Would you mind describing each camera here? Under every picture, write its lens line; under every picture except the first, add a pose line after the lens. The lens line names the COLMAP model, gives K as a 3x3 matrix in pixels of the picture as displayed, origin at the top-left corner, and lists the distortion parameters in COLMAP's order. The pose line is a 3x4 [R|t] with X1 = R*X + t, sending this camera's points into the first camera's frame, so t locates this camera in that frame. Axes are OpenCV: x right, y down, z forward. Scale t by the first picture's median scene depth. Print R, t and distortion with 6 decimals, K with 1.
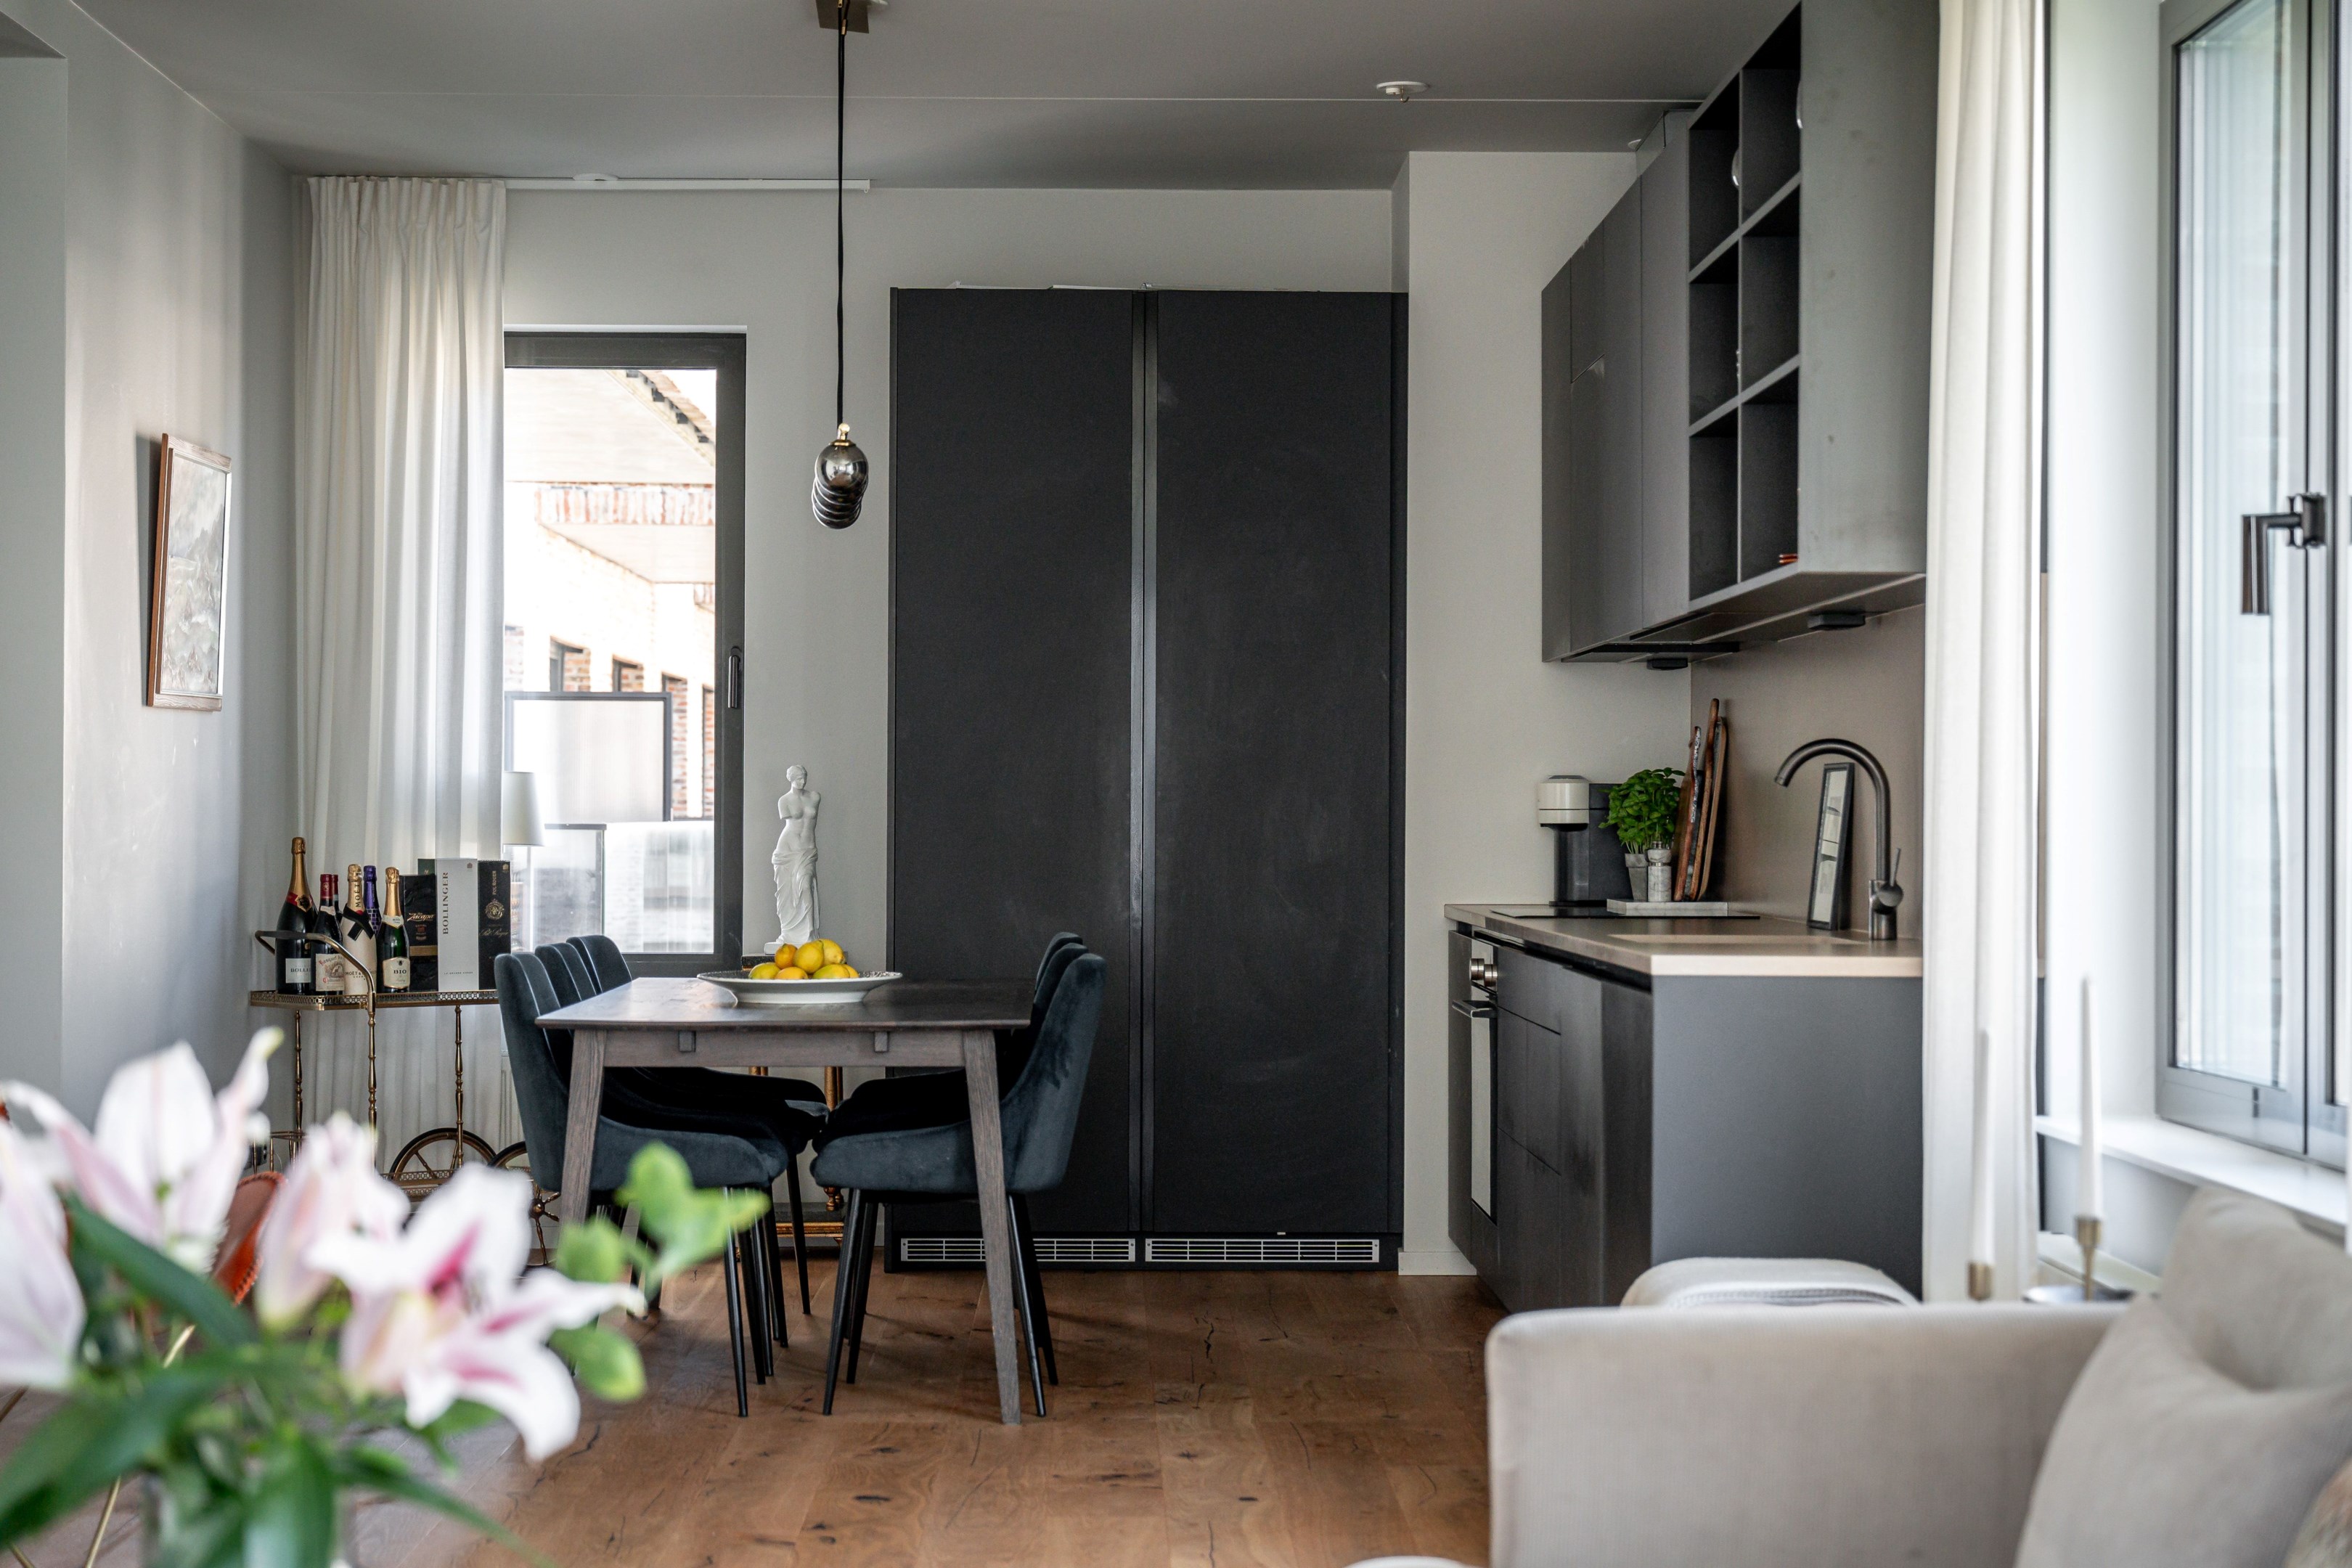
lens RADIAL K [[4196.0, 0, 1172.7], [0, 4196.0, 791.9], [0, 0, 1]] dist [0.029311, 0.000000]
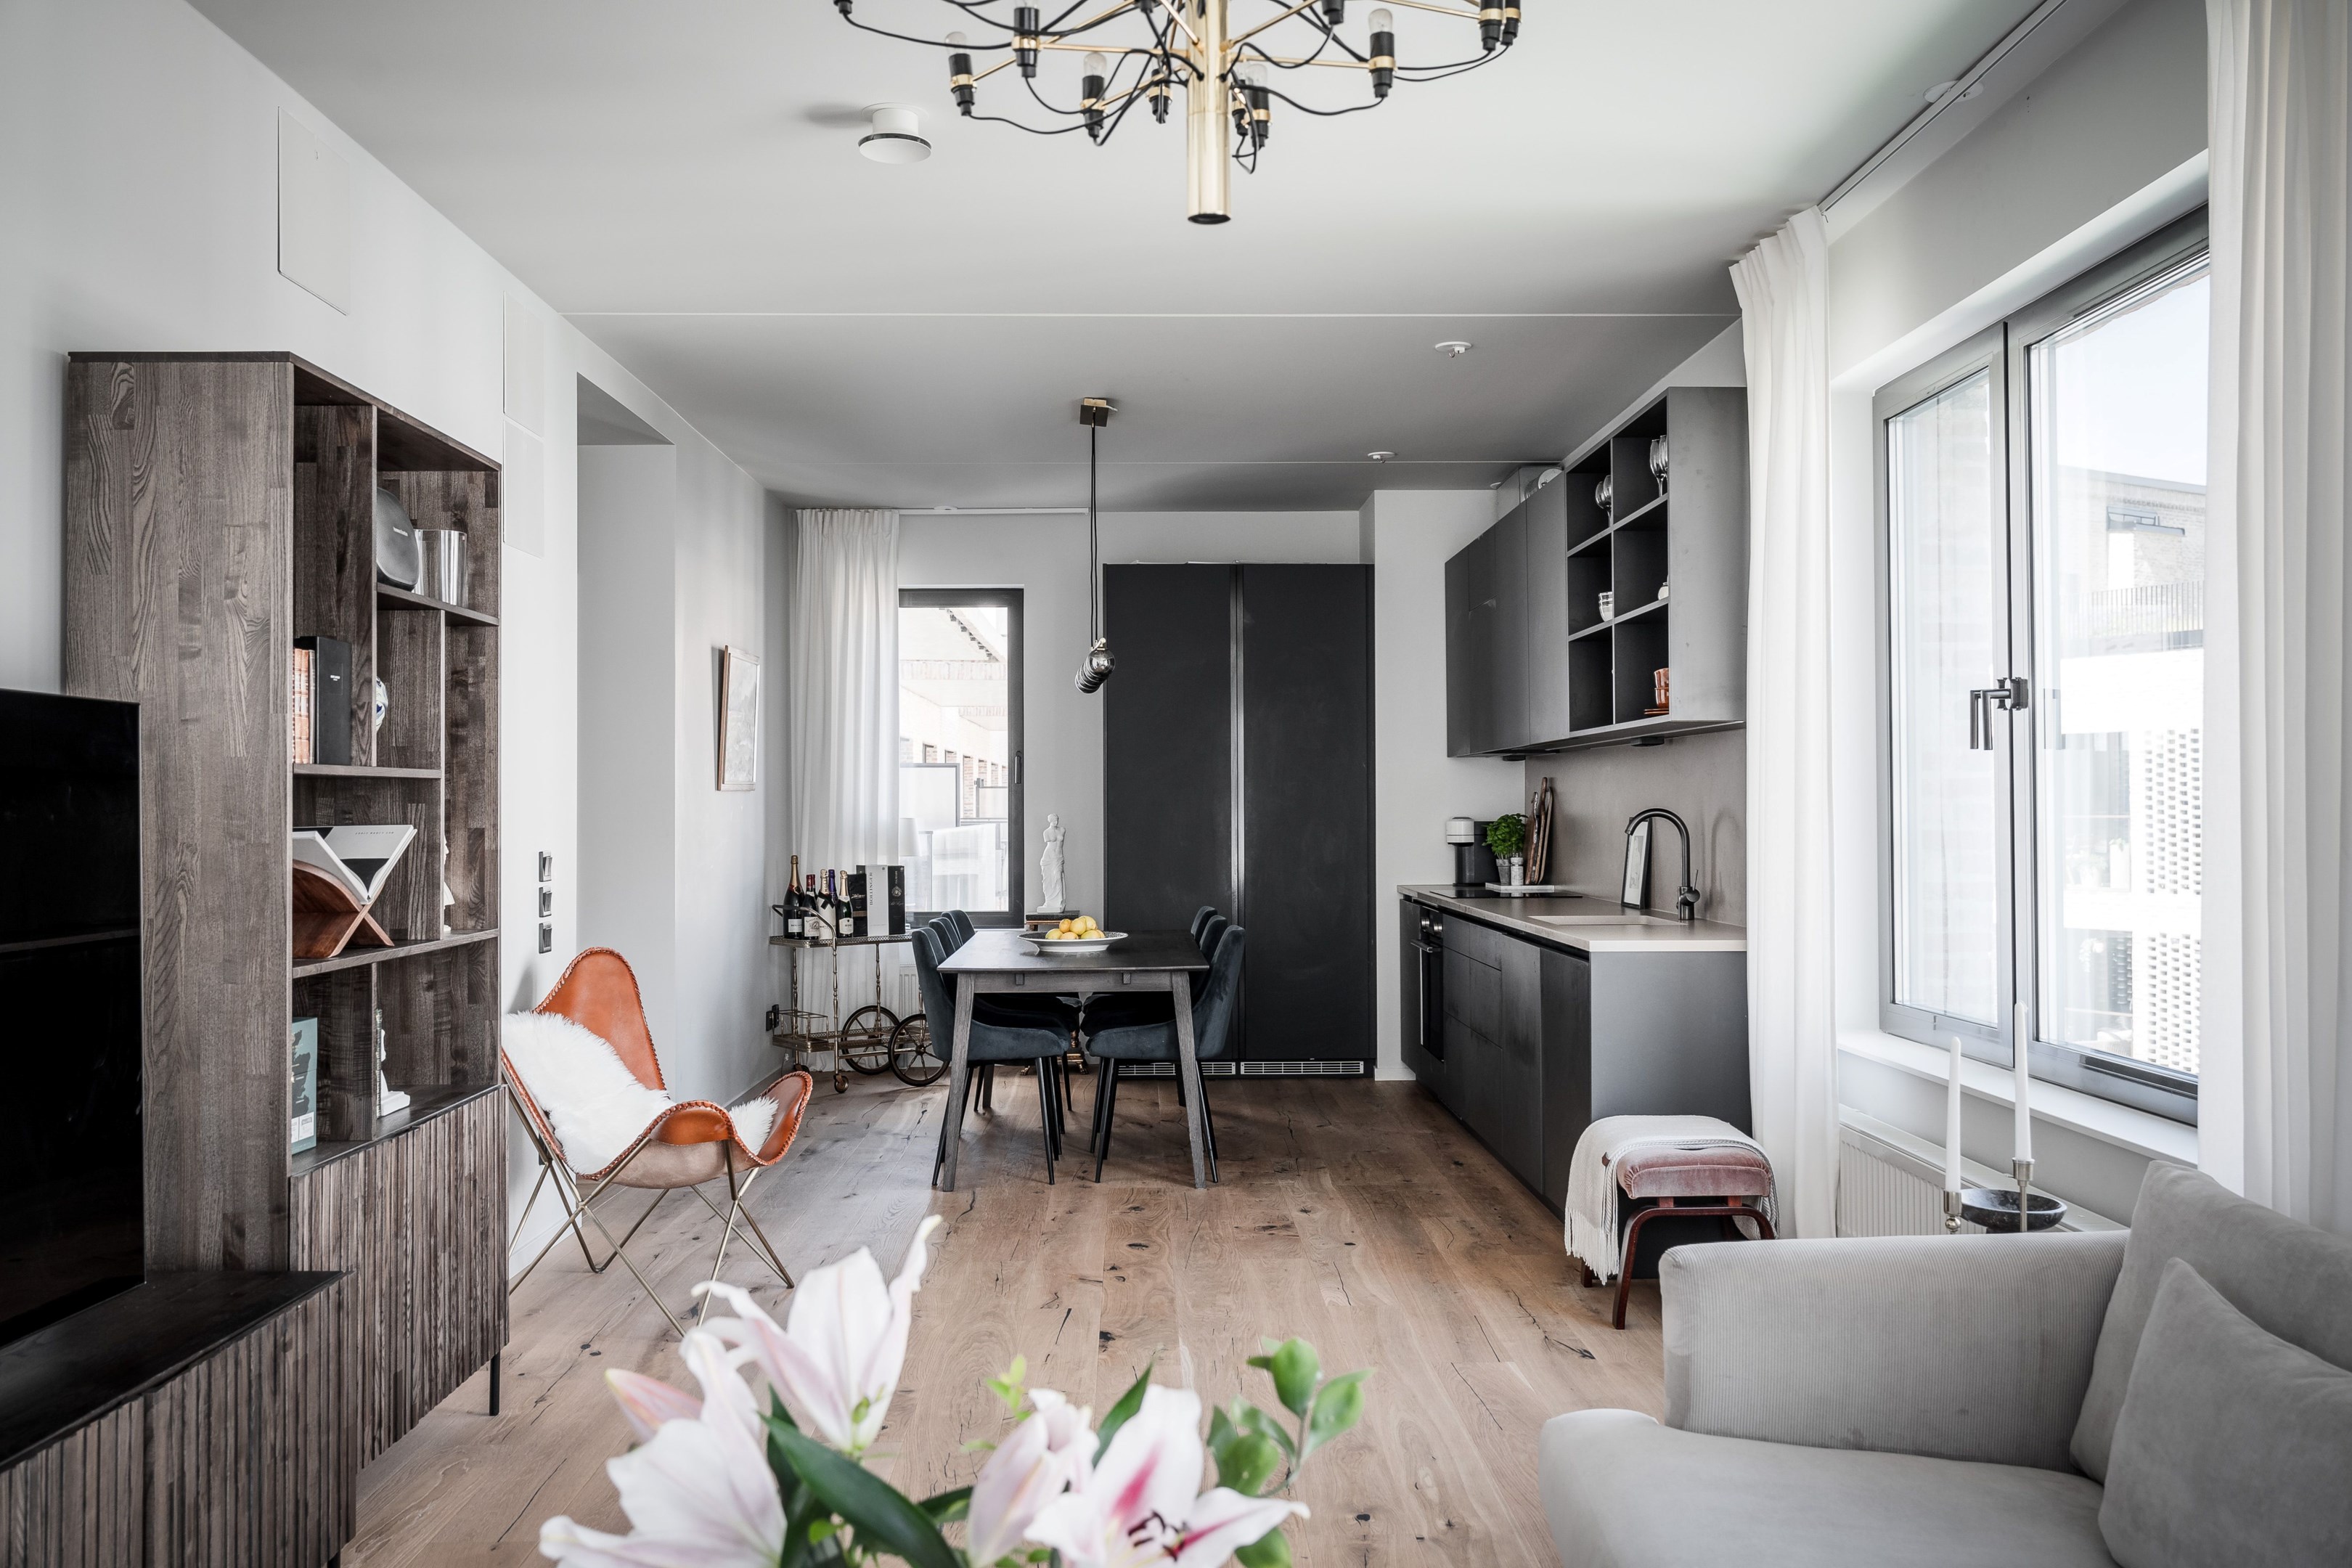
lens RADIAL K [[1966.8, 0, 1184.8], [0, 1966.8, 773.9], [0, 0, 1]] dist [-0.002110, 0.000856]
pose [[0.999956, -0.008543, 0.003954, -0.040522], [0.008594, 0.999876, -0.013163, -0.014947], [-0.003841, 0.013197, 0.999906, 0.127319]]
